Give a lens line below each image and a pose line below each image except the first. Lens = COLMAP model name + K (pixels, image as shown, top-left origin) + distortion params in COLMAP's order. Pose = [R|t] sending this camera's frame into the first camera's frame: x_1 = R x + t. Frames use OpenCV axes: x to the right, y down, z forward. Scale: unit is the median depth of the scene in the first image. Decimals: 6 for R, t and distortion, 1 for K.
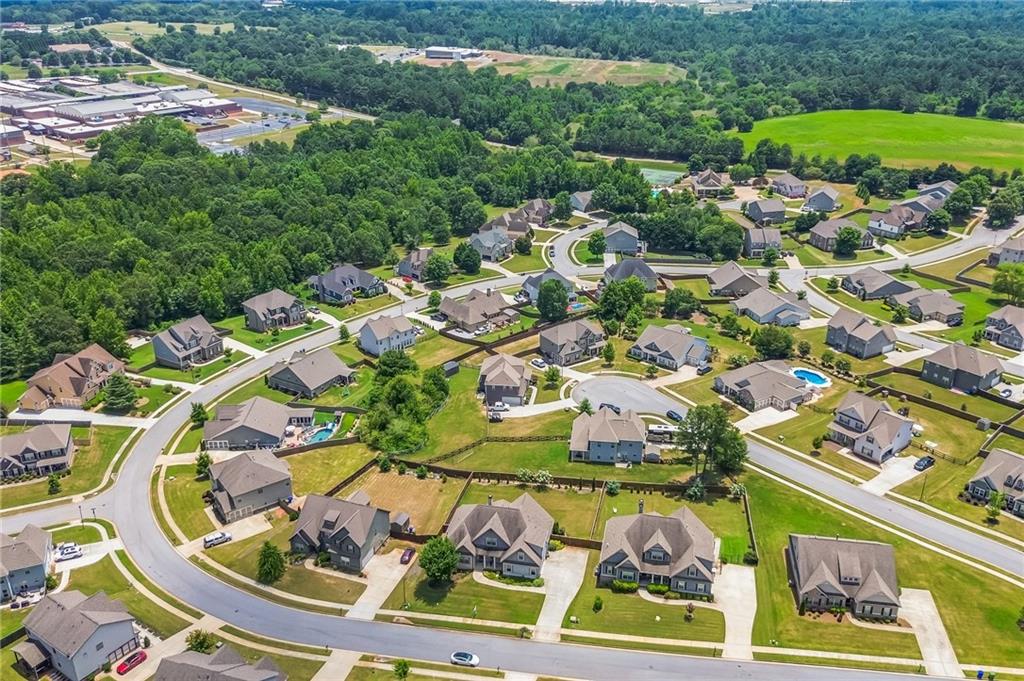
lens RADIAL K [[862.3, 0, 514.0], [0, 862.3, 333.3], [0, 0, 1]] dist [0.063891, -0.065170]
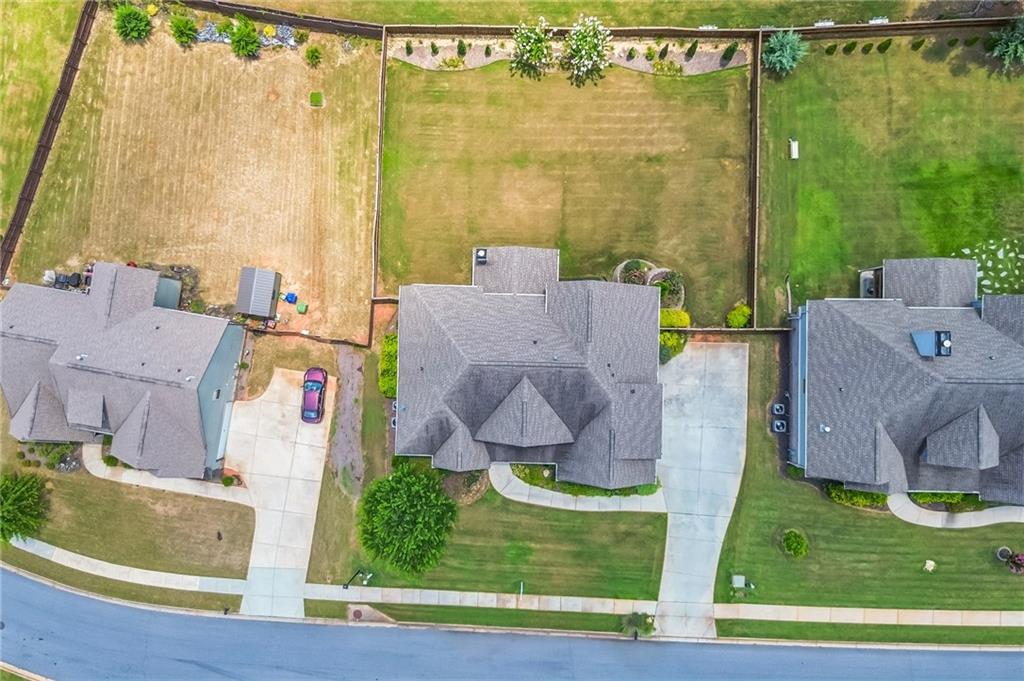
lens RADIAL K [[862.3, 0, 513.9], [0, 862.3, 343.4], [0, 0, 1]] dist [0.063891, -0.065170]
pose [[0.982856, -0.184045, -0.011001, -0.018662], [0.084959, 0.399138, 0.912946, -0.137978], [-0.163632, -0.898229, 0.407932, 0.883642]]
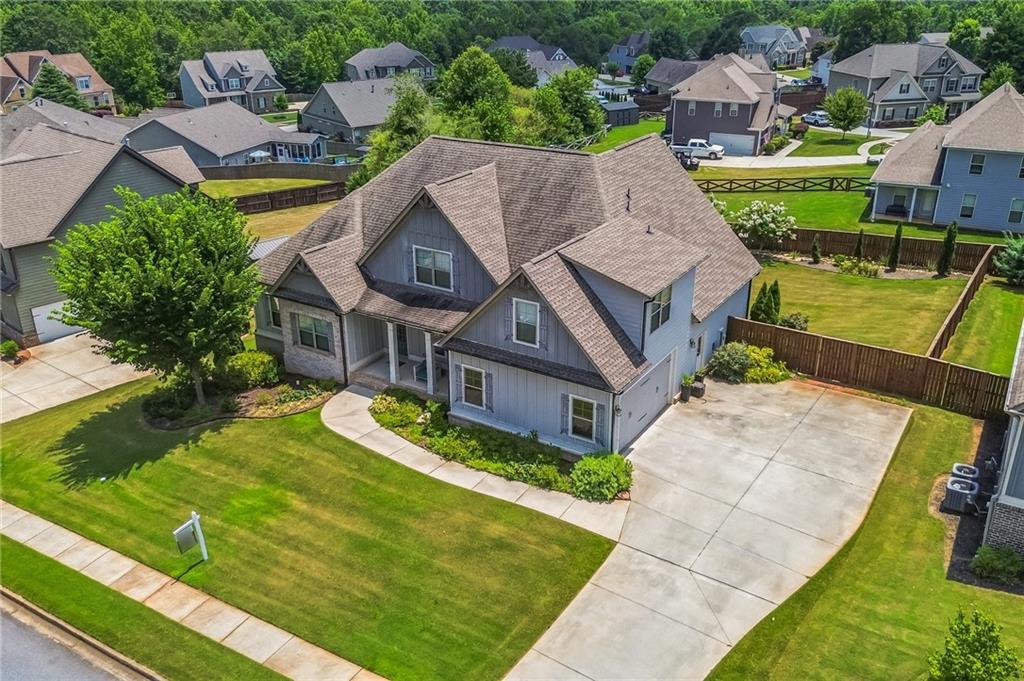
lens RADIAL K [[862.3, 0, 516.6], [0, 862.3, 342.5], [0, 0, 1]] dist [0.063891, -0.065170]
pose [[0.938572, 0.137004, -0.316721, 0.064555], [-0.136860, 0.990328, 0.022815, 0.253164], [0.316784, 0.021933, 0.948244, 0.807981]]
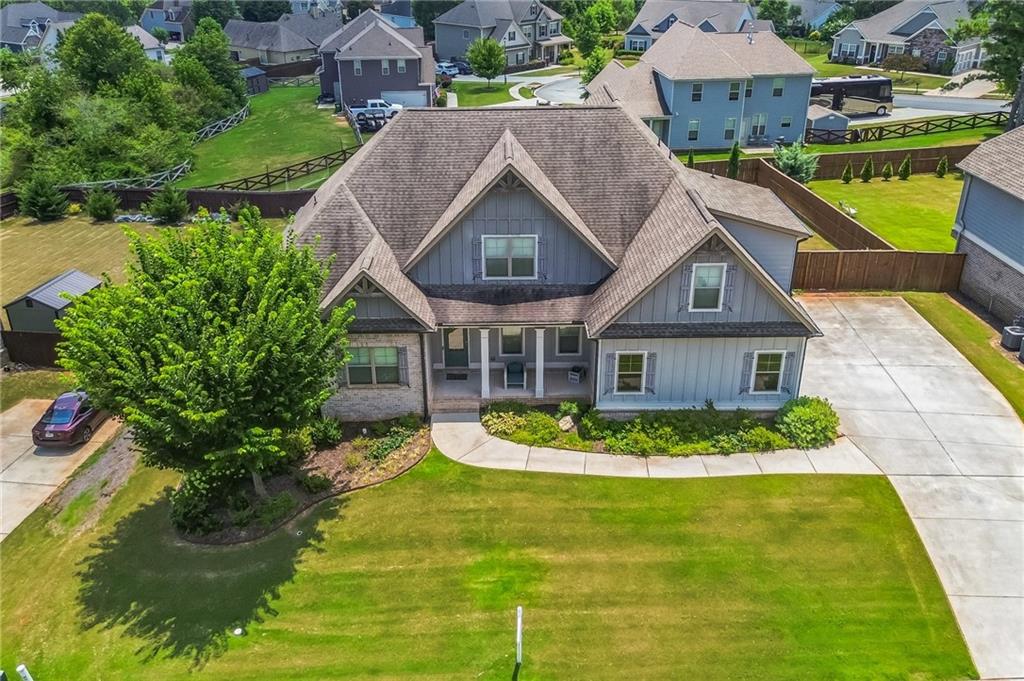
lens RADIAL K [[862.3, 0, 509.9], [0, 862.3, 343.4], [0, 0, 1]] dist [0.063891, -0.065170]
pose [[0.976243, -0.097534, 0.193483, -0.064623], [0.089449, 0.994730, 0.050116, 0.251800], [-0.197351, -0.031619, 0.979823, 0.821544]]
